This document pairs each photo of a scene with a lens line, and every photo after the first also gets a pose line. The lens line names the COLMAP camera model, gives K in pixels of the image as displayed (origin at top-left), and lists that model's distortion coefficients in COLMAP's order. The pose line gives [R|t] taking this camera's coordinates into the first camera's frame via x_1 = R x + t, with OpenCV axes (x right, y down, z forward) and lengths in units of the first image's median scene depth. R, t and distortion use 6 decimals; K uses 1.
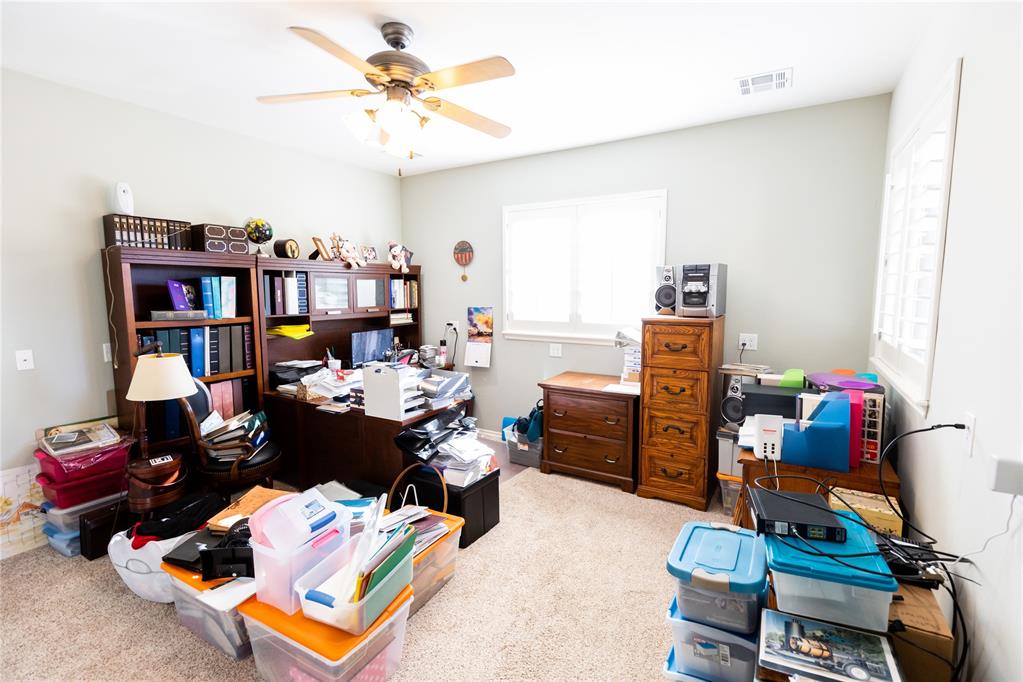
lens RADIAL K [[462.9, 0, 511.2], [0, 462.9, 336.7], [0, 0, 1]] dist [0.010083, -0.002562]
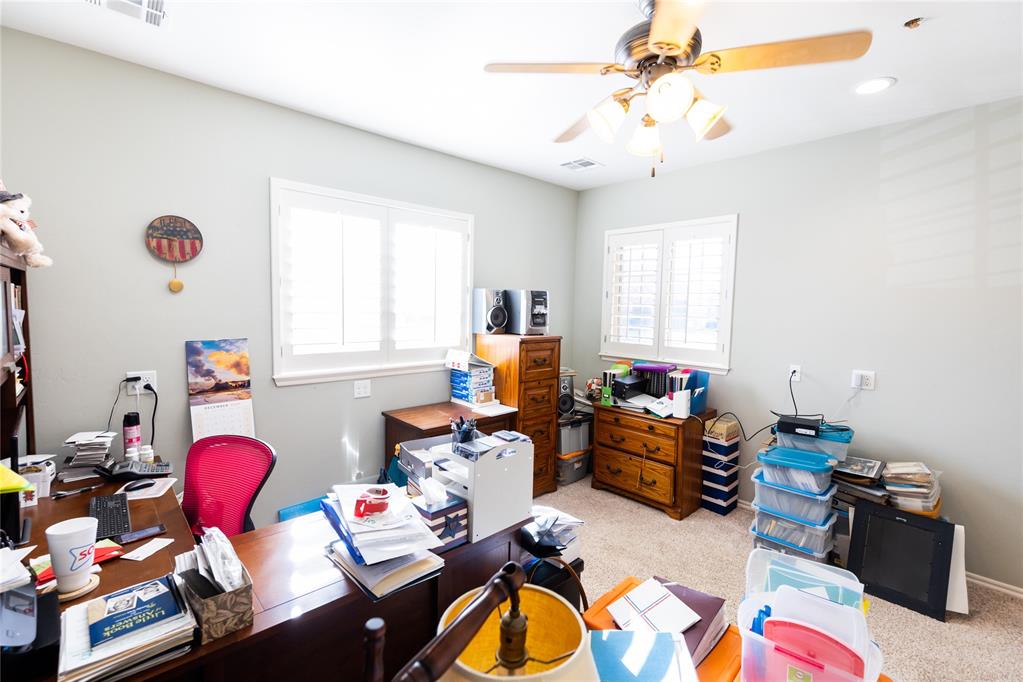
lens RADIAL K [[462.9, 0, 510.7], [0, 462.9, 339.1], [0, 0, 1]] dist [0.010083, -0.002562]
pose [[0.261077, -0.069713, 0.962797, -0.525604], [0.077884, 0.995658, 0.050973, -0.066311], [-0.962171, 0.061679, 0.265373, 0.509592]]
